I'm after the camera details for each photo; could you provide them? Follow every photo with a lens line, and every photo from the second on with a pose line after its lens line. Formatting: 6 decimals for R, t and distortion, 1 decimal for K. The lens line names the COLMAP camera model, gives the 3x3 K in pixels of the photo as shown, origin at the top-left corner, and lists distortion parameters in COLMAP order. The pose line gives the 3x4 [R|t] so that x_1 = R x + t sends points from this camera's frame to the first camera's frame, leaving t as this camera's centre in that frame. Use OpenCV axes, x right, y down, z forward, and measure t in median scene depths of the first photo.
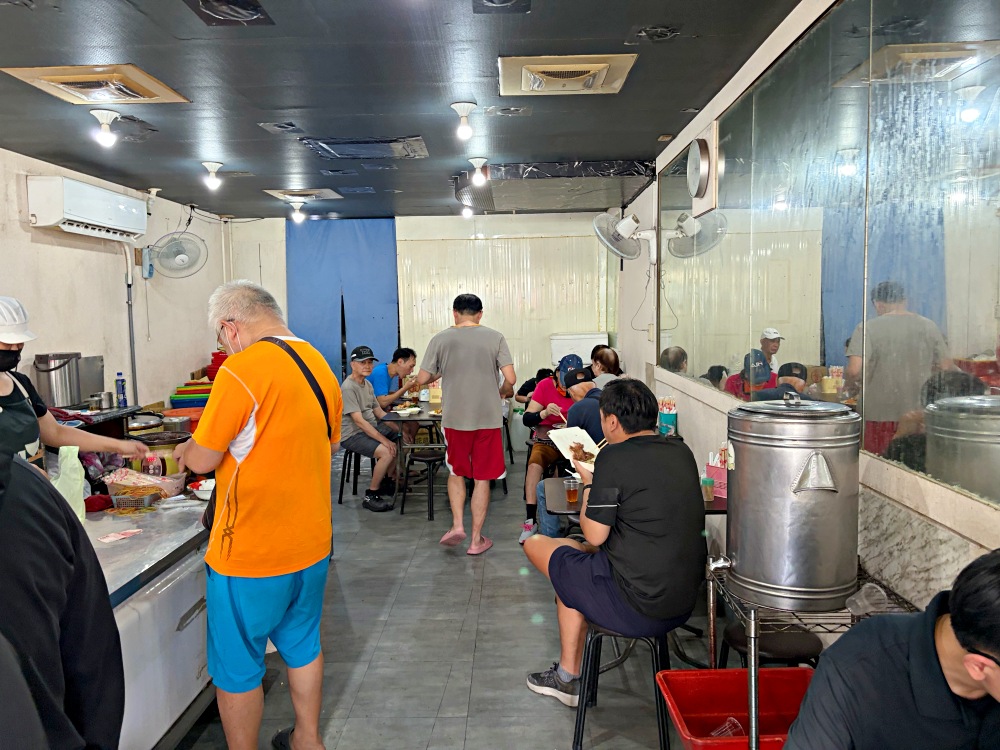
lens RADIAL K [[750.8, 0, 500.4], [0, 750.8, 375.7], [0, 0, 1]] dist [0.014802, -0.035475]
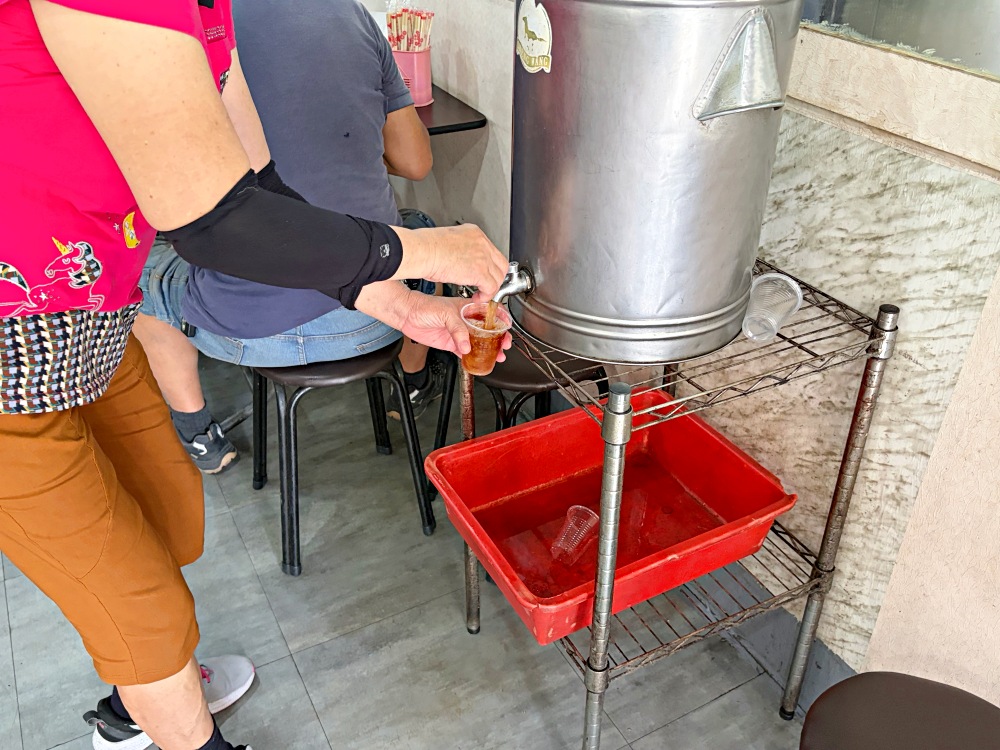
lens RADIAL K [[879.2, 0, 501.0], [0, 879.2, 376.3], [0, 0, 1]] dist [0.009959, 0.004694]
pose [[0.876803, -0.240153, 0.416586, 0.046620], [0.017362, 0.881599, 0.471680, 0.043626], [-0.480537, -0.406337, 0.777158, 0.587364]]
